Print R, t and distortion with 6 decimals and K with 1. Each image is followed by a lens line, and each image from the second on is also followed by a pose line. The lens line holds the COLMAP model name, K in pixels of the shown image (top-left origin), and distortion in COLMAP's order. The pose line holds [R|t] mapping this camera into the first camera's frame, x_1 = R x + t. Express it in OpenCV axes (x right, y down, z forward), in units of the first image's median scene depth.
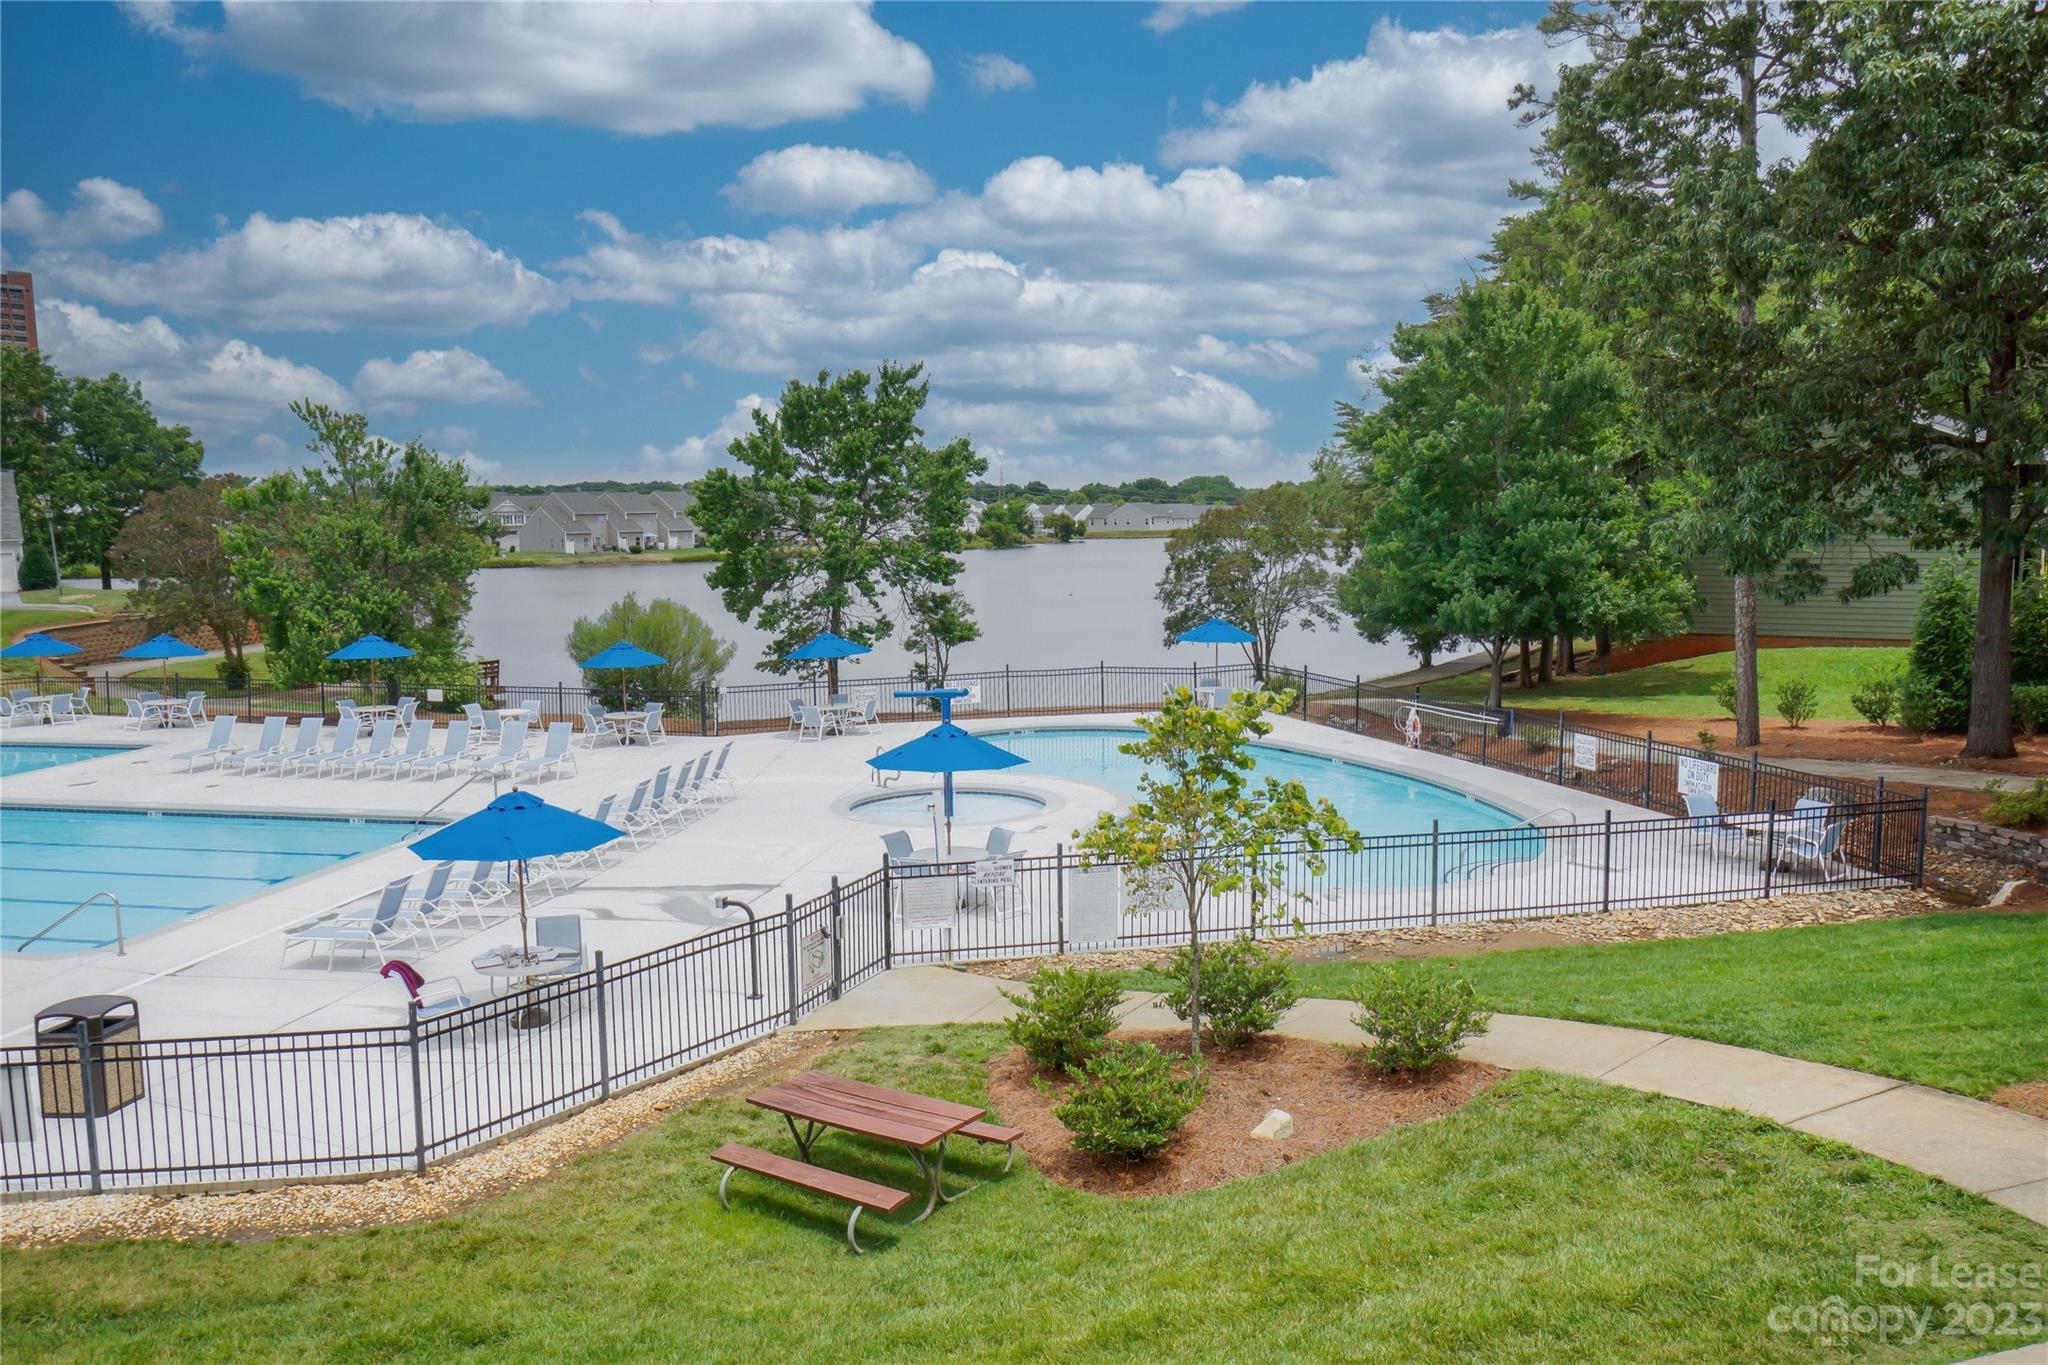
lens RADIAL K [[1526.4, 0, 966.1], [0, 1526.4, 688.0], [0, 0, 1]] dist [-0.003219, -0.005673]
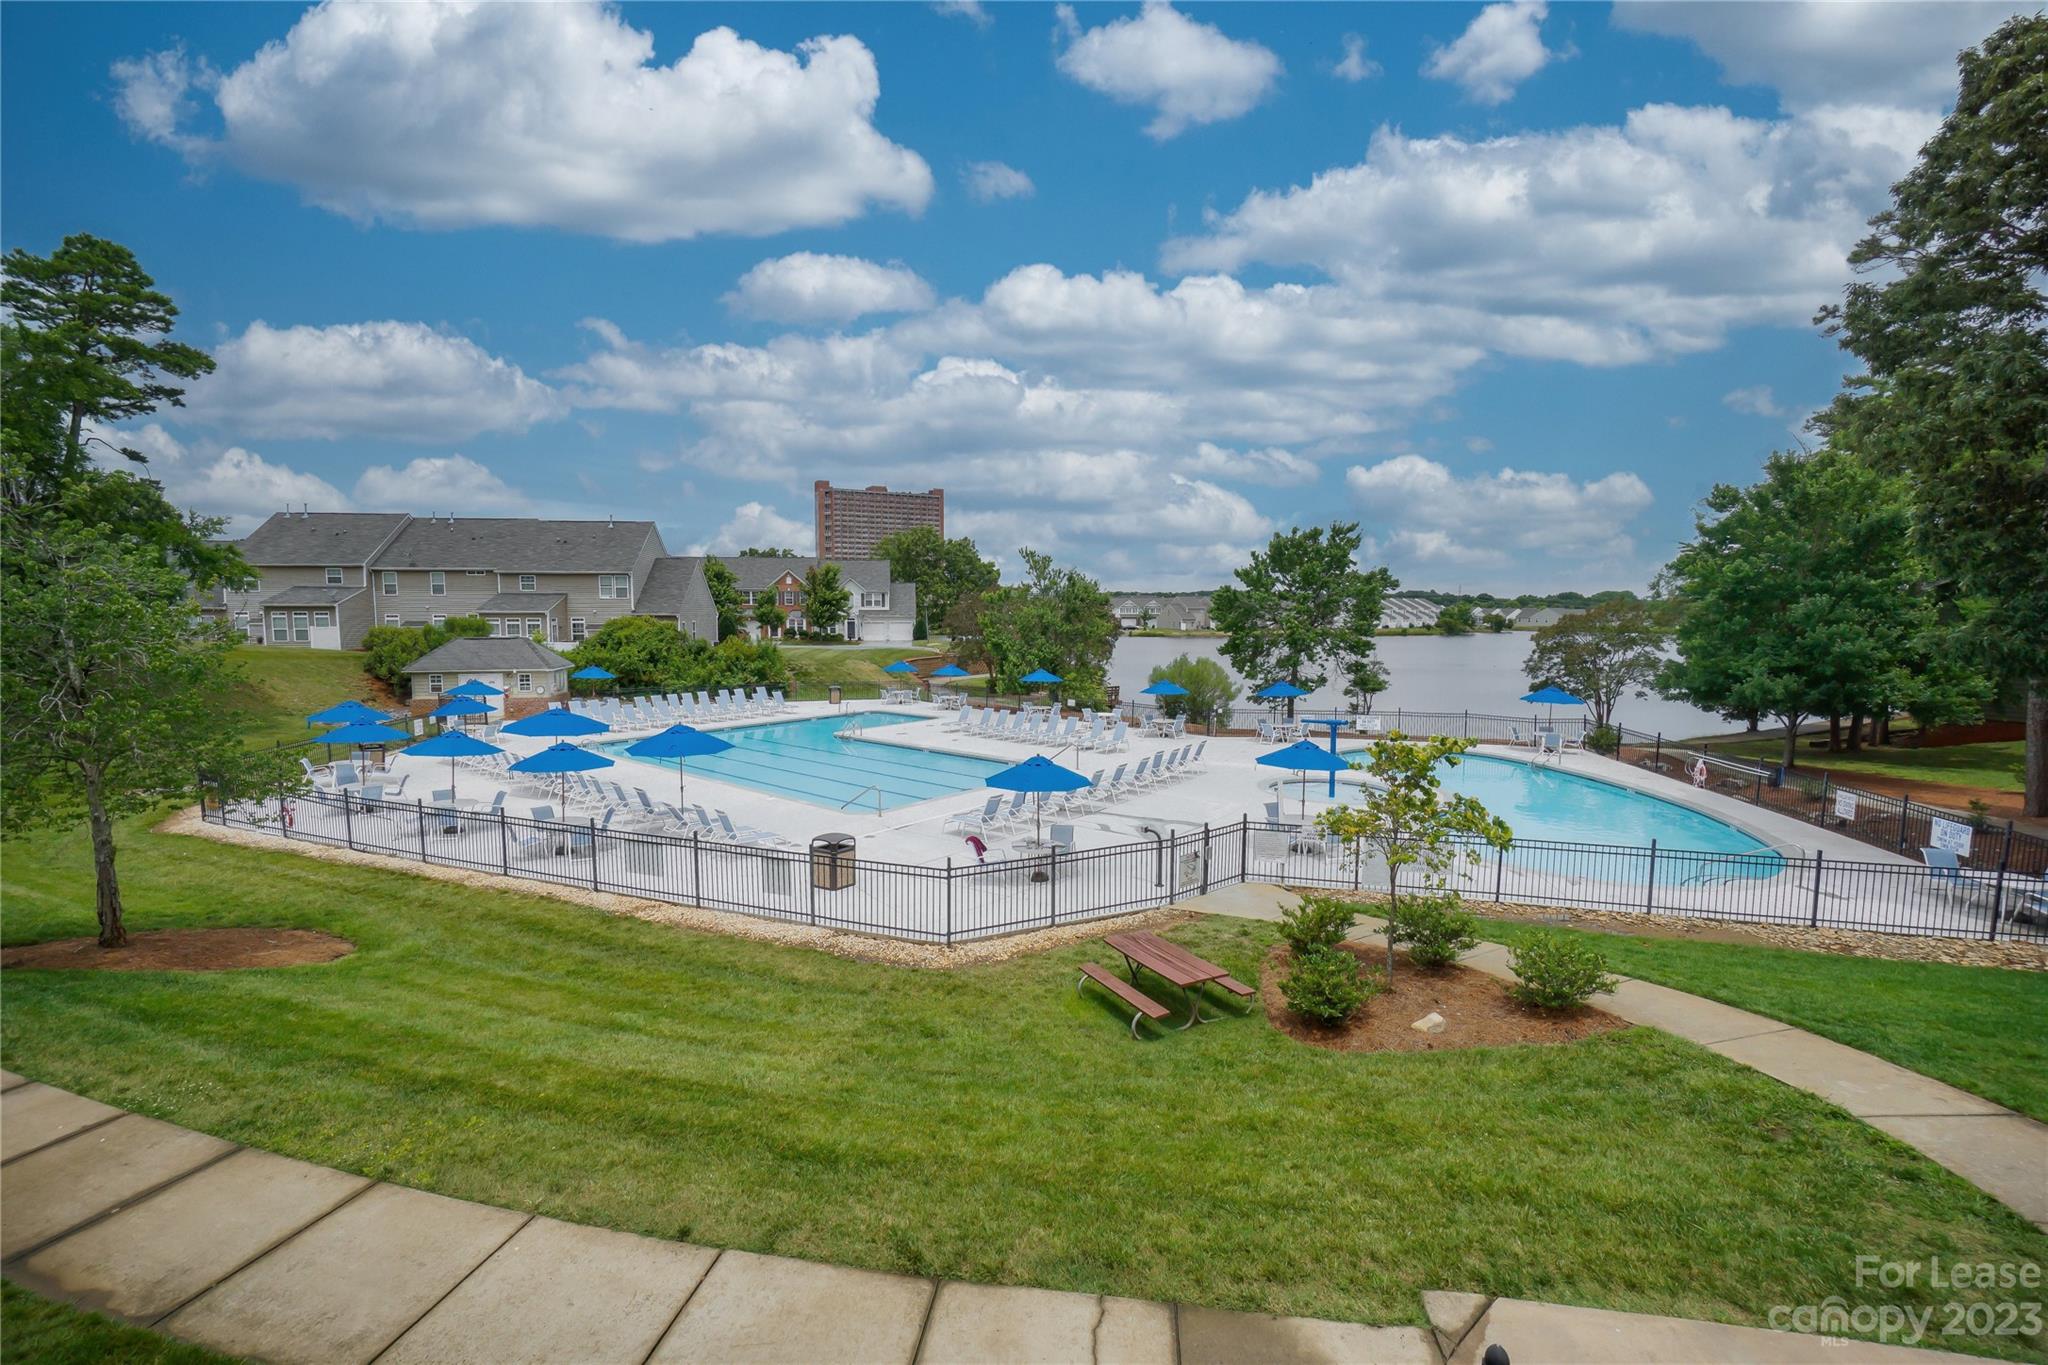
lens RADIAL K [[857.0, 0, 1024.0], [0, 857.0, 682.5], [0, 0, 1]] dist [-0.006959, 0.003562]
pose [[0.891978, 0.056526, -0.448531, 0.112833], [-0.068532, 0.997593, -0.010566, -0.007728], [0.446854, 0.040163, 0.893705, 0.026513]]
